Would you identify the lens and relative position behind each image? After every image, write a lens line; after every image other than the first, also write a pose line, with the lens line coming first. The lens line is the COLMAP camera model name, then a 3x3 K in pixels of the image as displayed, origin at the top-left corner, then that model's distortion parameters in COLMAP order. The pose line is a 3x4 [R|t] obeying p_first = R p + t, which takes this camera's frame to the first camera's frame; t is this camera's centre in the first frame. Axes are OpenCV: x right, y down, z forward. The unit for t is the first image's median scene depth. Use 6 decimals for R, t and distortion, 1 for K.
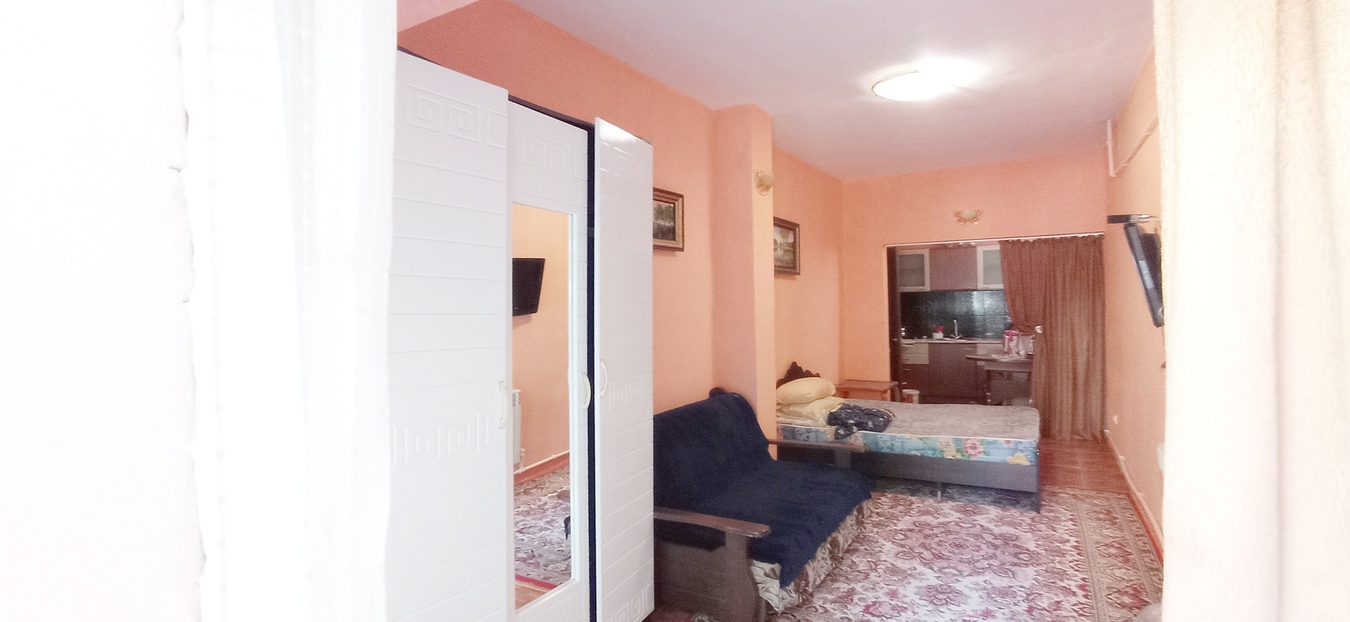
lens RADIAL K [[621.3, 0, 677.4], [0, 621.3, 315.1], [0, 0, 1]] dist [-0.021742, 0.006180]
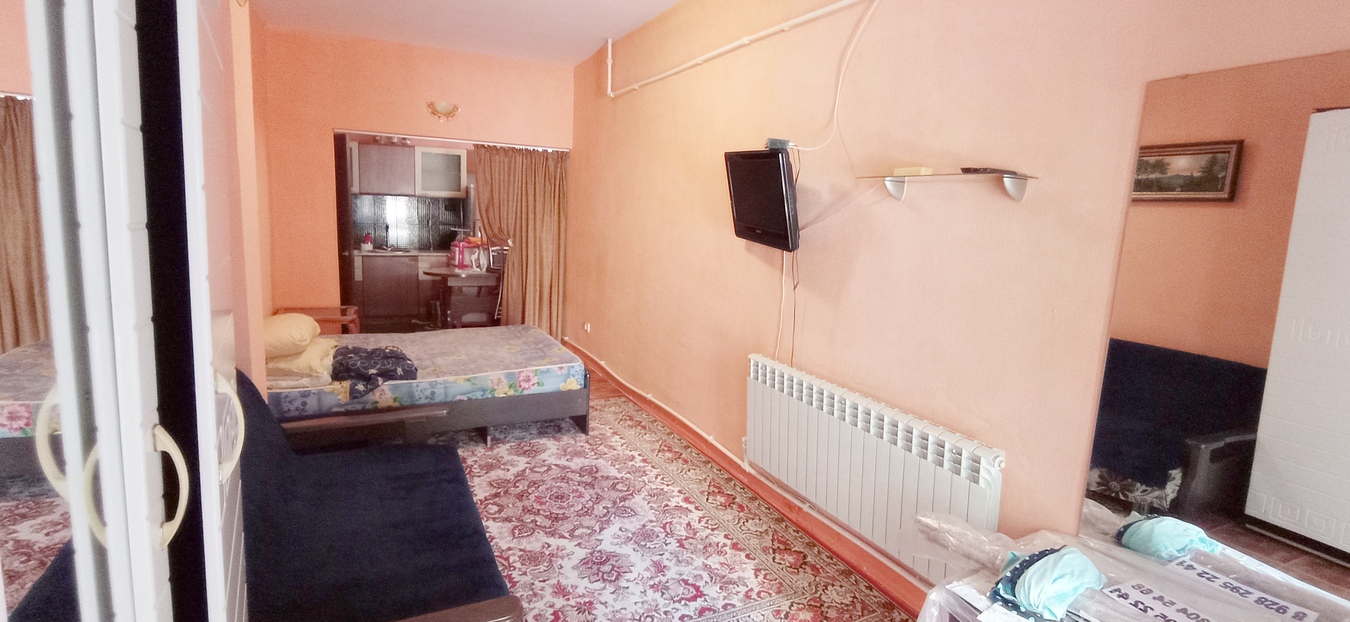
lens RADIAL K [[621.3, 0, 673.2], [0, 621.3, 305.2], [0, 0, 1]] dist [-0.021742, 0.006180]
pose [[0.531062, -0.076604, 0.843863, -0.153552], [-0.039658, 0.992567, 0.115060, -0.002853], [-0.846404, -0.094570, 0.524077, 0.368397]]
